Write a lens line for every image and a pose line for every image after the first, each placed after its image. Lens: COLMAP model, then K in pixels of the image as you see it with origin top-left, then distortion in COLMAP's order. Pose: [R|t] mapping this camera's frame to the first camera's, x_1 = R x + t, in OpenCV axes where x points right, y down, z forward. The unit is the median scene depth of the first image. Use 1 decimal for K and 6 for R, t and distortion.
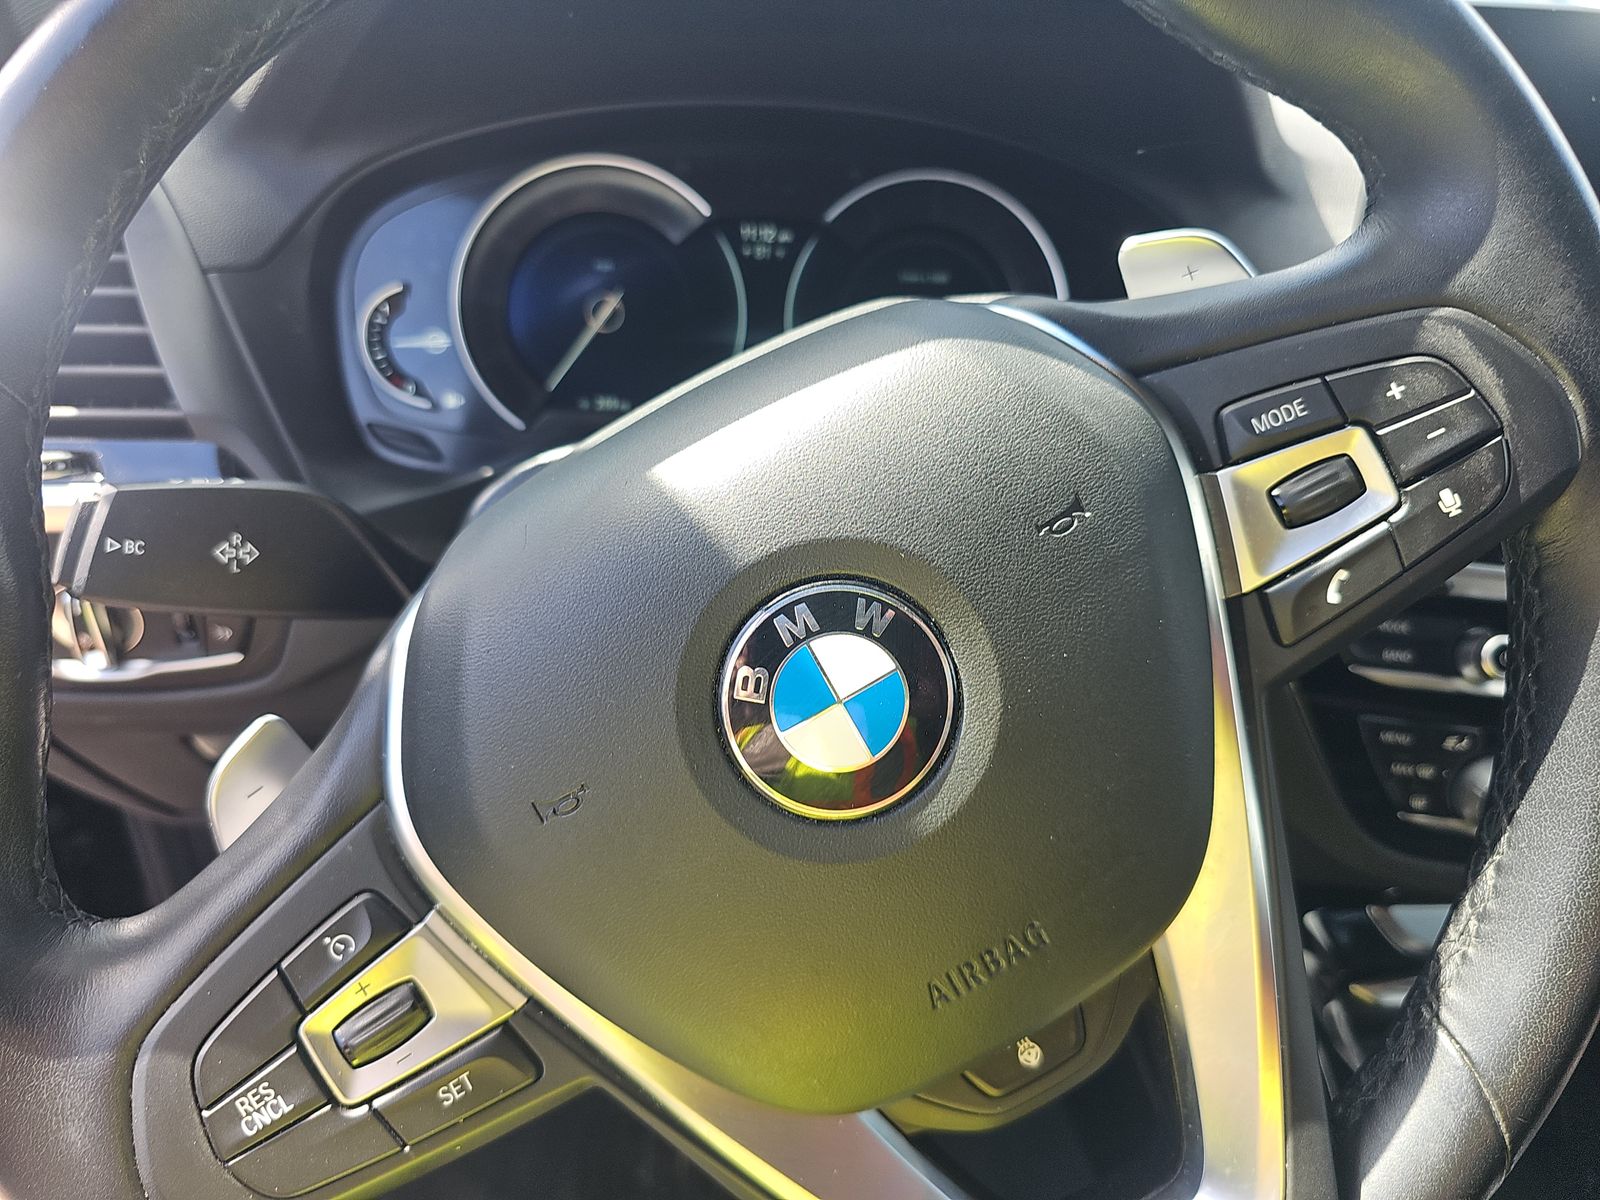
lens RADIAL K [[1063.0, 0, 800.0], [0, 1063.0, 600.0], [0, 0, 1]] dist [-0.003389, -0.001736]
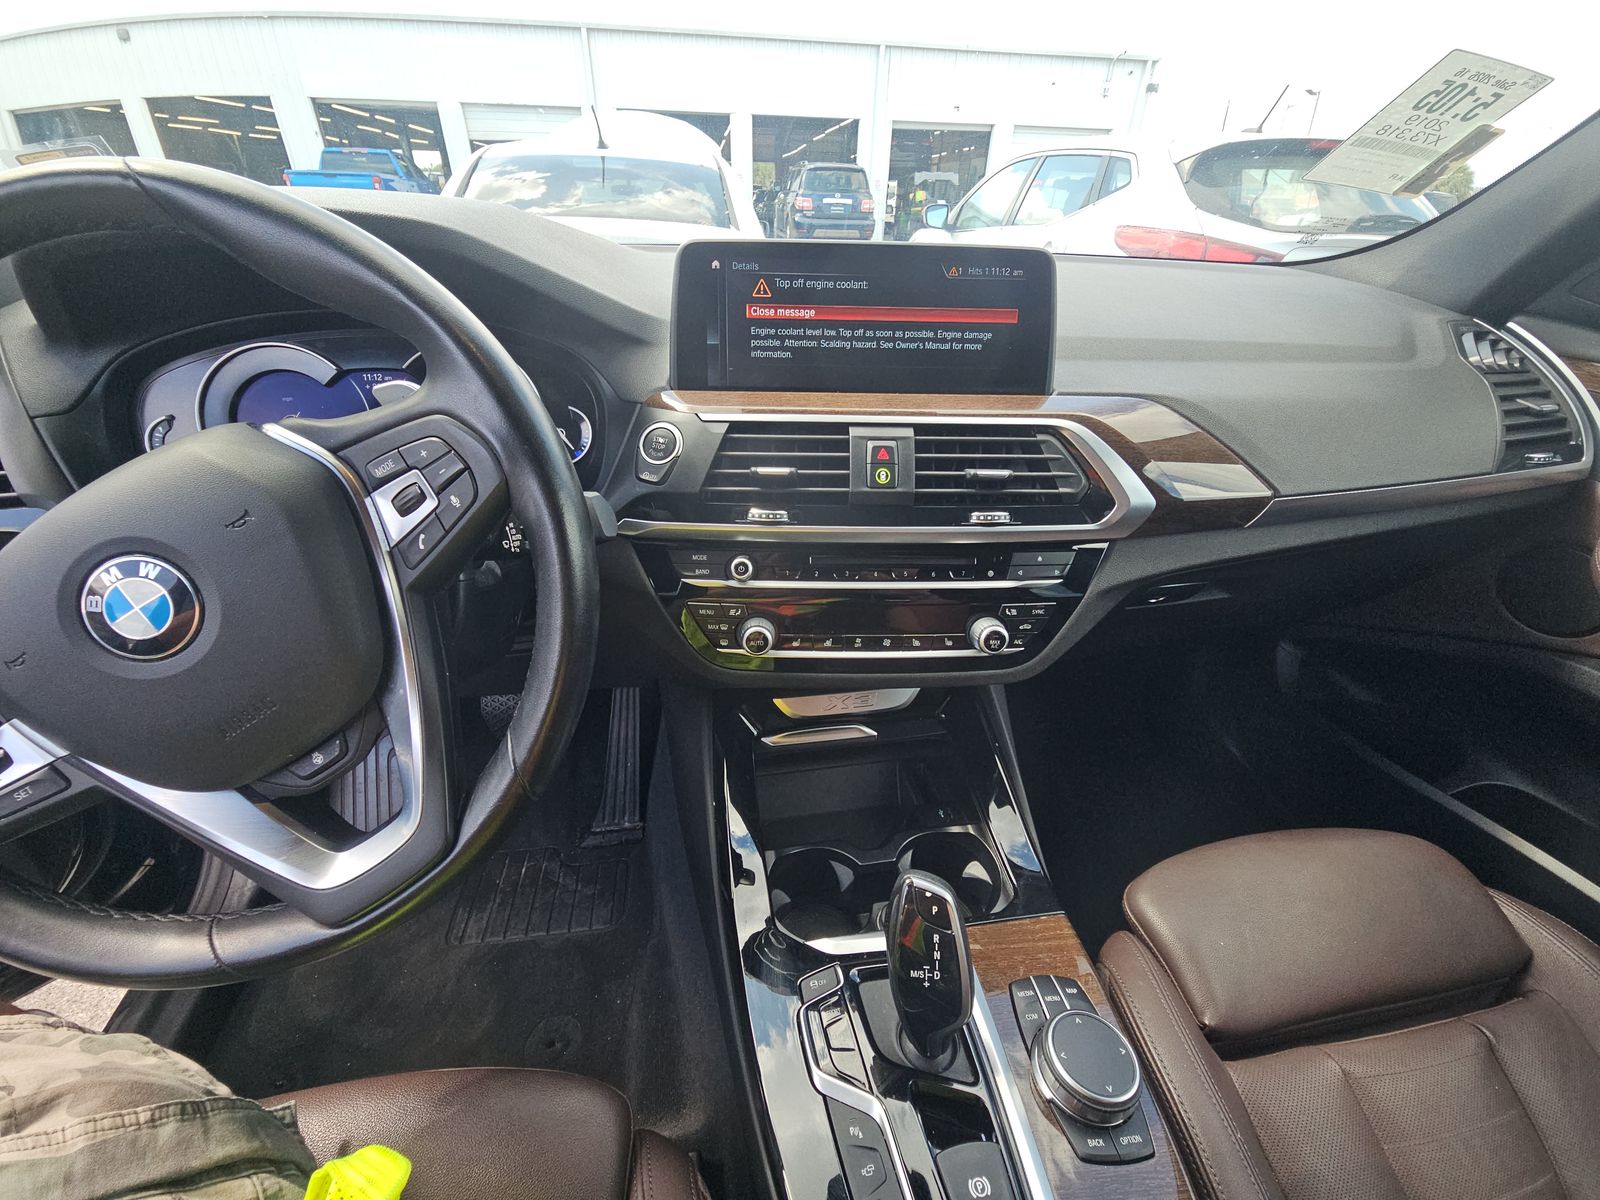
lens RADIAL K [[632.4, 0, 800.0], [0, 632.4, 600.0], [0, 0, 1]] dist [0.000627, -0.006130]
pose [[0.993720, -0.079469, 0.078778, 1.206677], [0.075224, 0.995623, 0.055467, 0.098948], [-0.082841, -0.049192, 0.995348, -0.421577]]
